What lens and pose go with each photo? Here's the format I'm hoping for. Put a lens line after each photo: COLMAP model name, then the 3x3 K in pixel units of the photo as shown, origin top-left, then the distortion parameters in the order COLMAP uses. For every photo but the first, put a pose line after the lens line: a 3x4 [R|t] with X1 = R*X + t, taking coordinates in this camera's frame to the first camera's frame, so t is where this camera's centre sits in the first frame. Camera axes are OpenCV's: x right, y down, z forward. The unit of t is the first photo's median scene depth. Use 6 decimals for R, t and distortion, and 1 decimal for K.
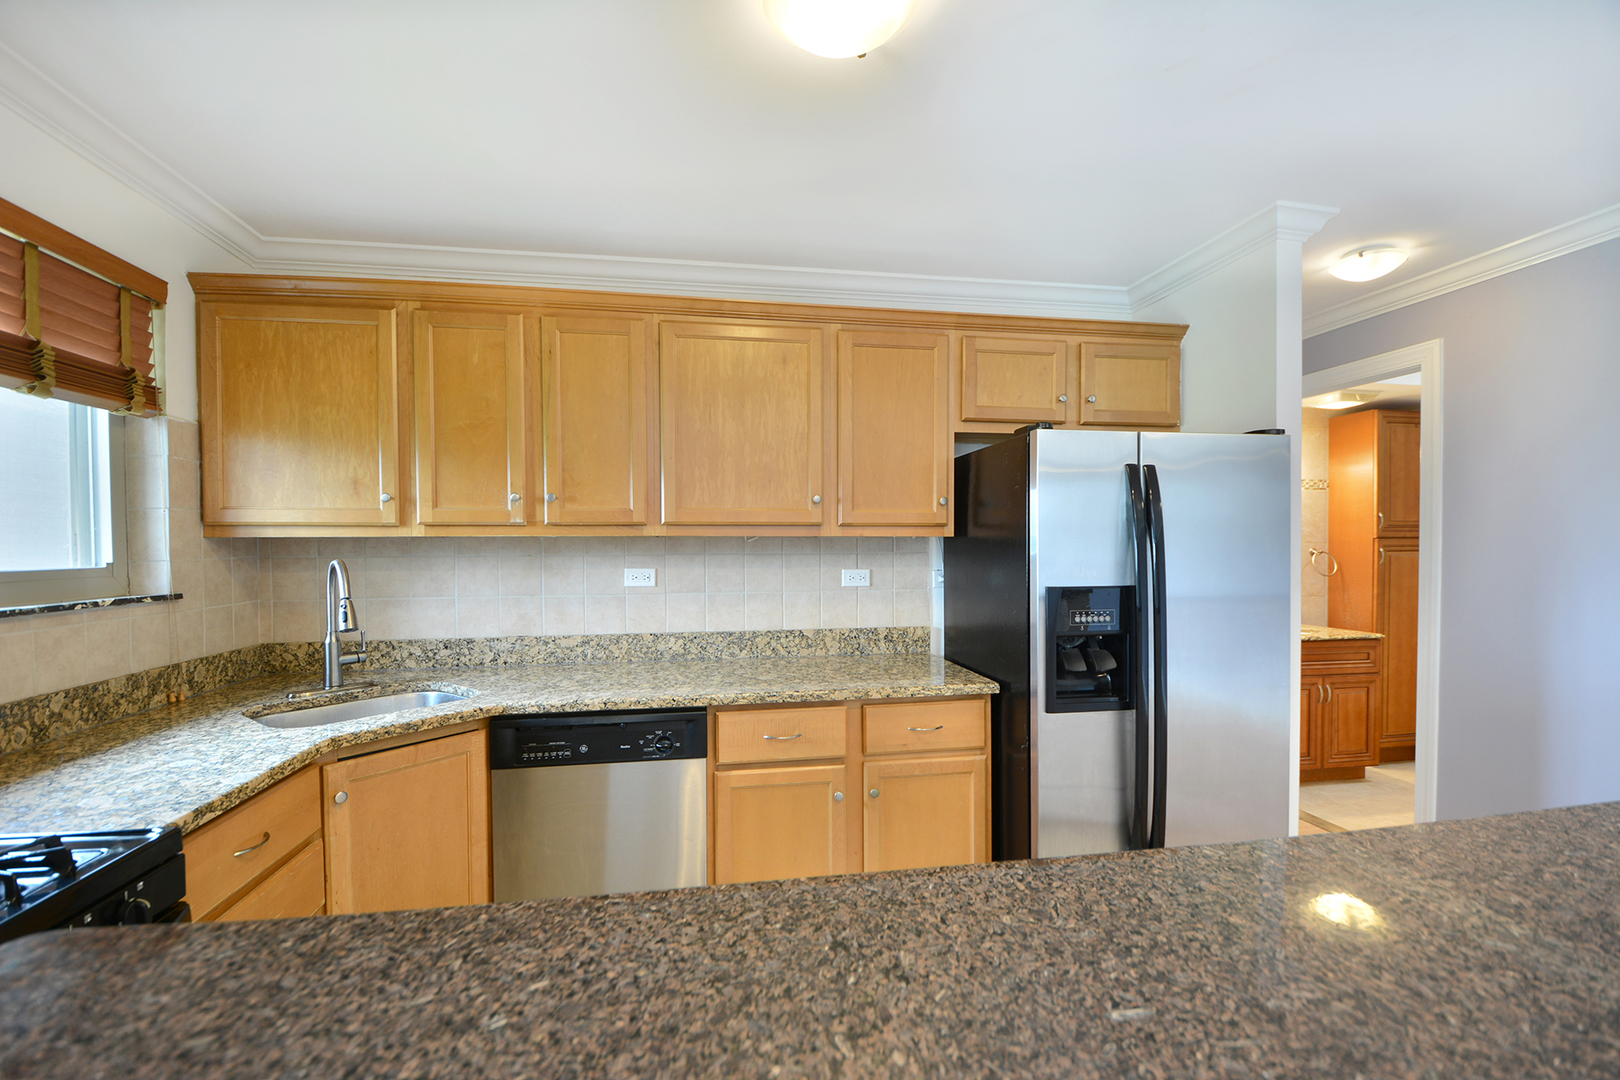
lens RADIAL K [[711.7, 0, 799.9], [0, 711.7, 552.0], [0, 0, 1]] dist [-0.004464, -0.008118]
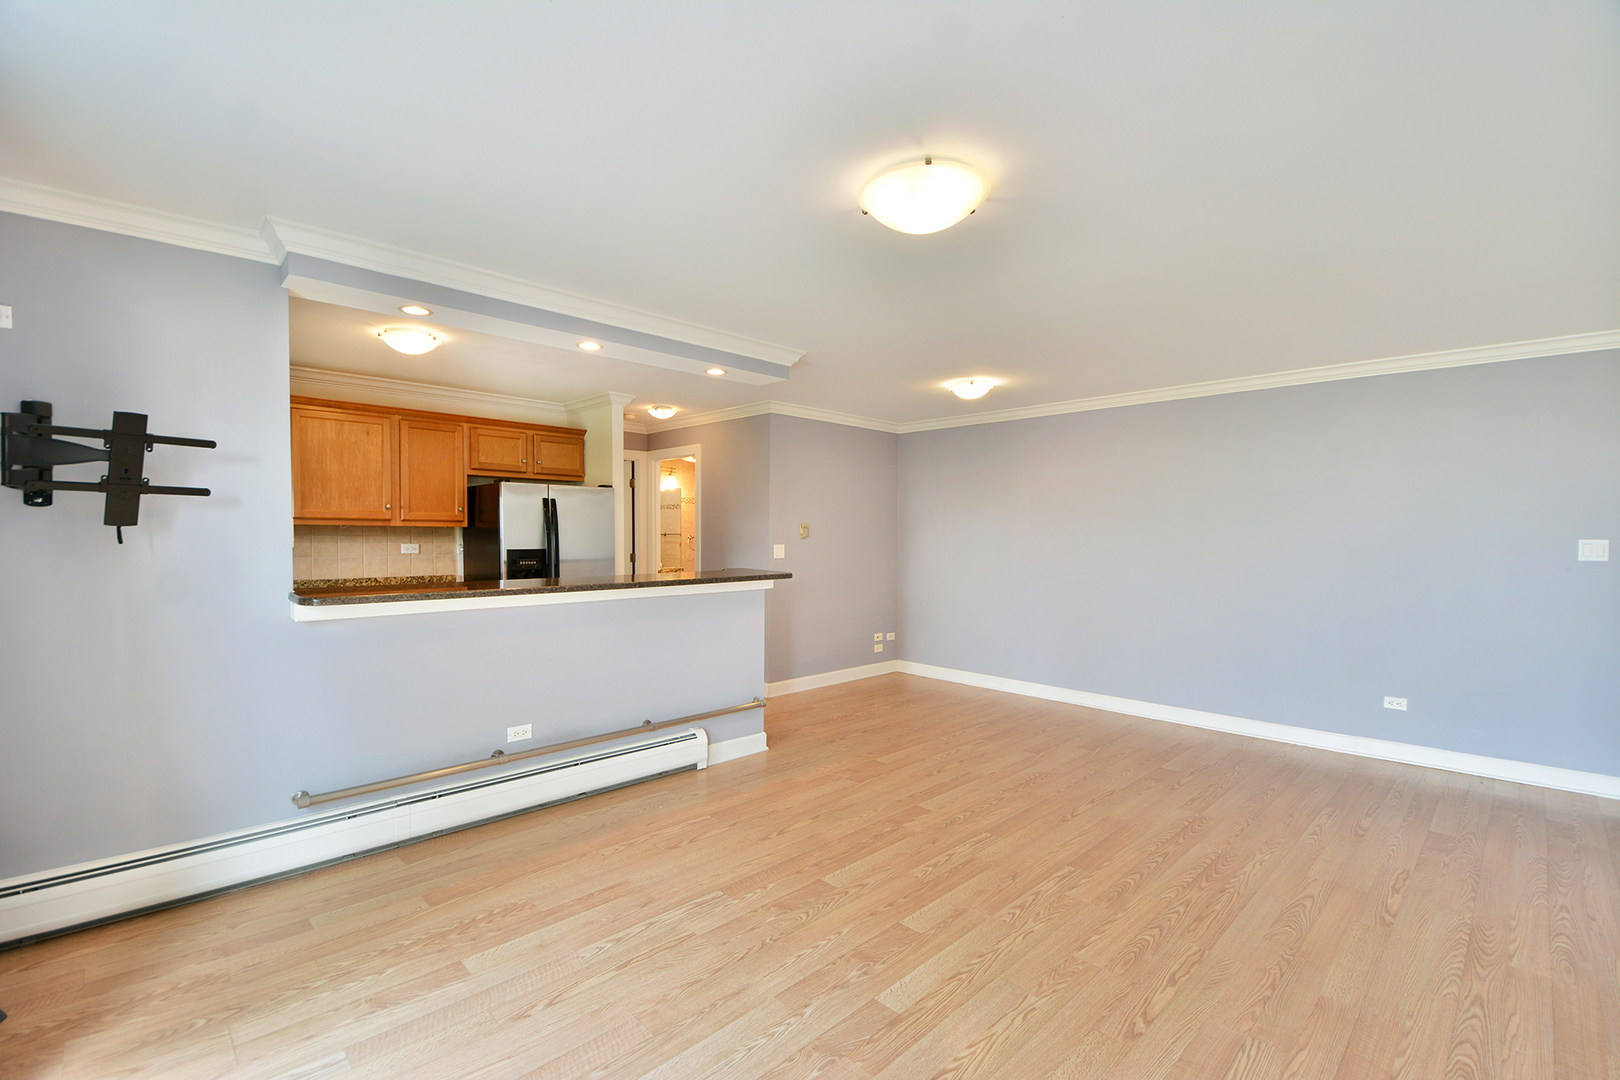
lens RADIAL K [[711.7, 0, 813.4], [0, 711.7, 545.8], [0, 0, 1]] dist [-0.004464, -0.008118]
pose [[0.819497, -0.002672, 0.573078, -0.134542], [-0.000277, 0.999987, 0.005058, 0.021968], [-0.573084, -0.004303, 0.819485, -1.246175]]
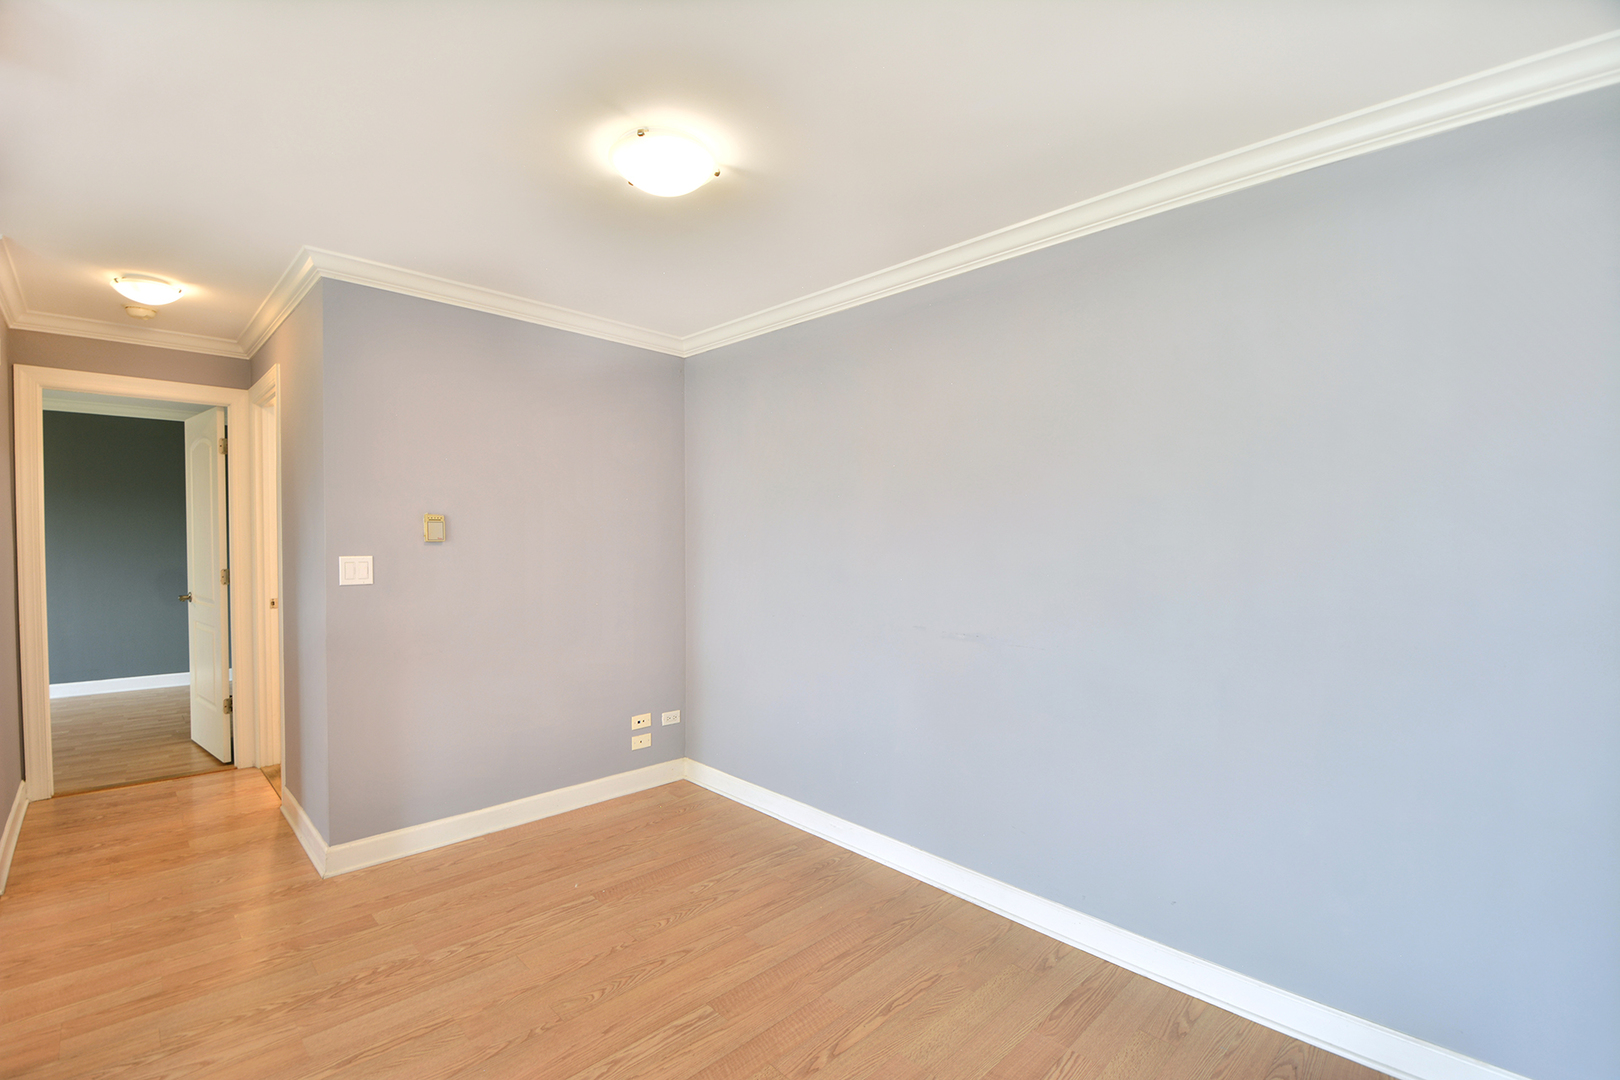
lens RADIAL K [[711.7, 0, 809.1], [0, 711.7, 559.1], [0, 0, 1]] dist [-0.004464, -0.008118]
pose [[0.821897, -0.008572, 0.569572, 1.089109], [-0.006305, 0.999689, 0.024143, -0.002073], [-0.569602, -0.023434, 0.821587, -0.589109]]
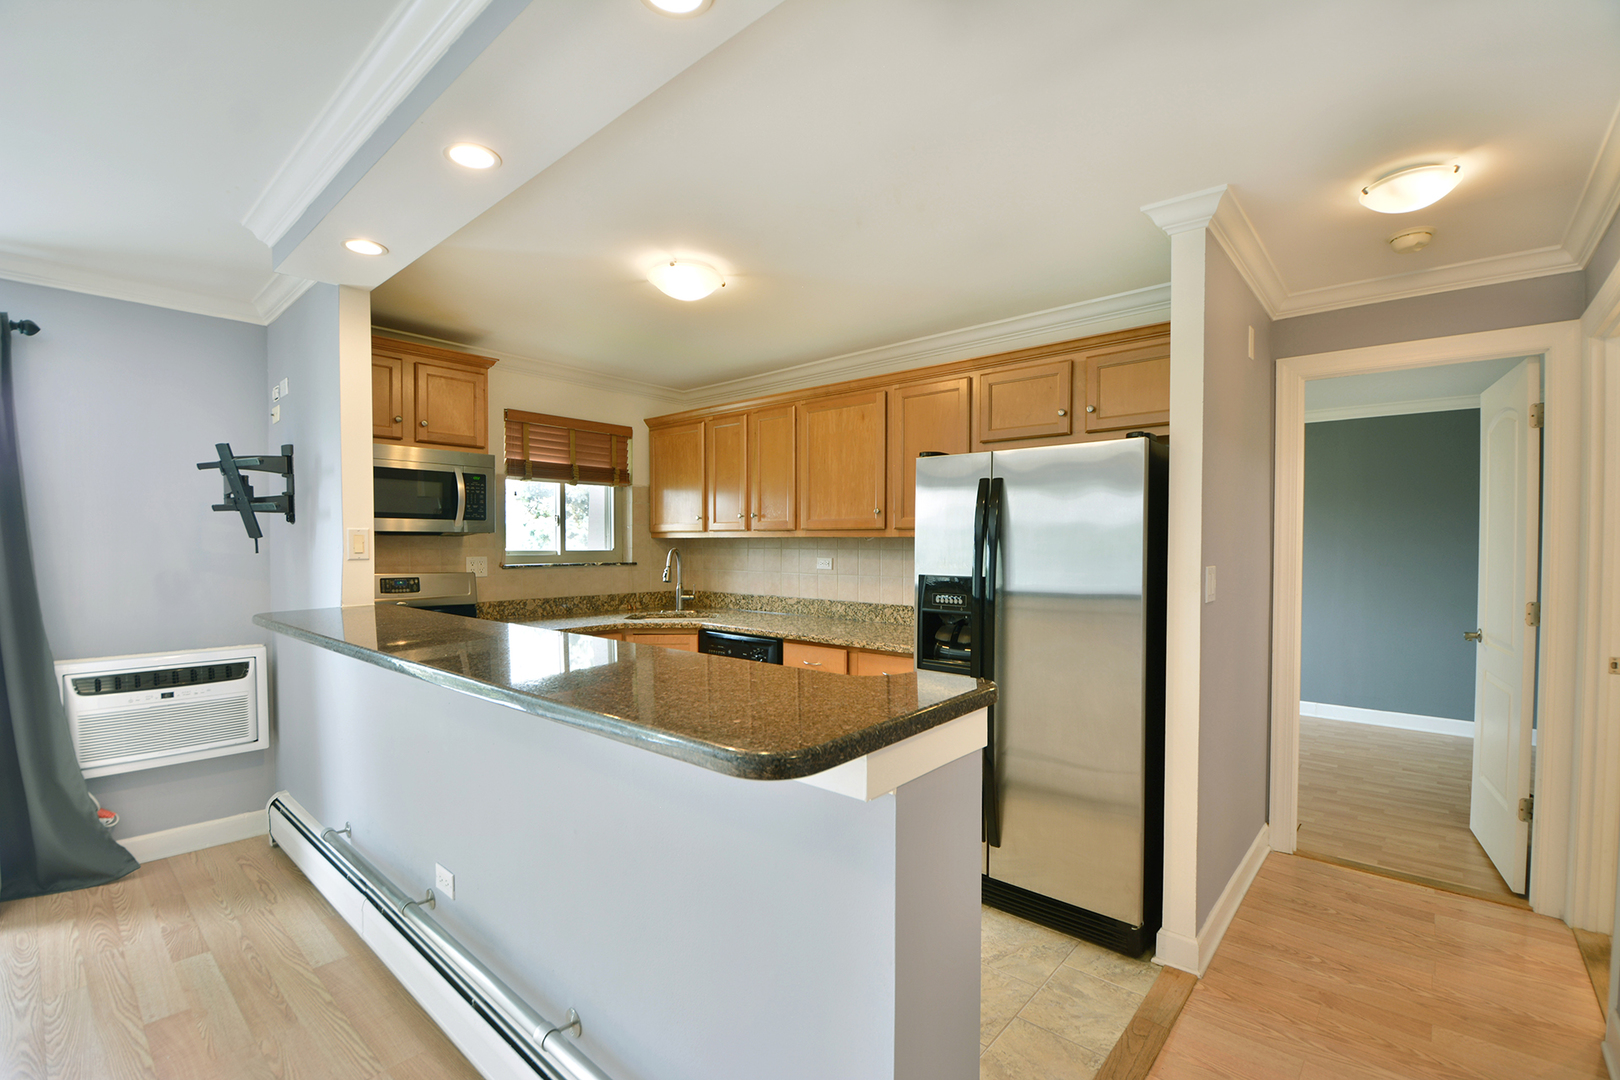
lens RADIAL K [[711.7, 0, 805.9], [0, 711.7, 557.9], [0, 0, 1]] dist [-0.004464, -0.008118]
pose [[0.620250, 0.021165, -0.784118, 1.059926], [-0.014252, 0.999775, 0.015713, -0.000521], [0.784274, 0.001430, 0.620413, 0.001880]]
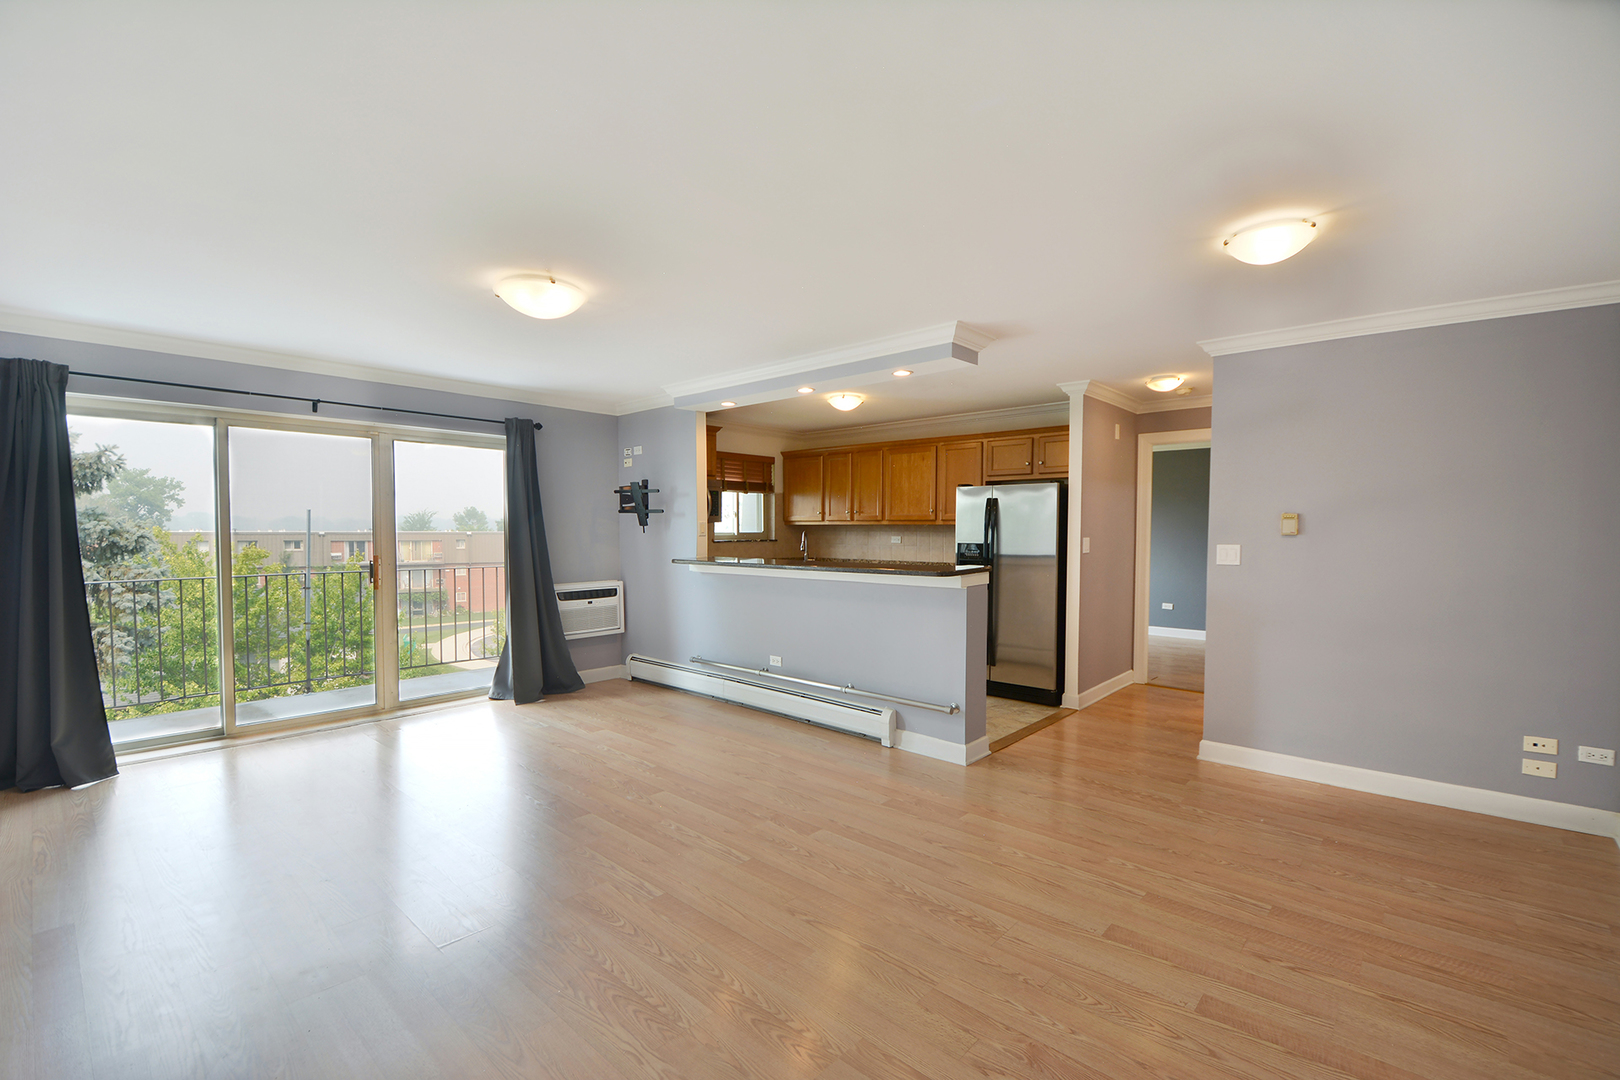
lens RADIAL K [[711.7, 0, 808.8], [0, 711.7, 556.8], [0, 0, 1]] dist [-0.004464, -0.008118]
pose [[0.618829, 0.037175, -0.784645, 1.840780], [-0.013980, 0.999243, 0.036316, 0.007657], [0.785401, -0.011504, 0.618880, -1.012560]]
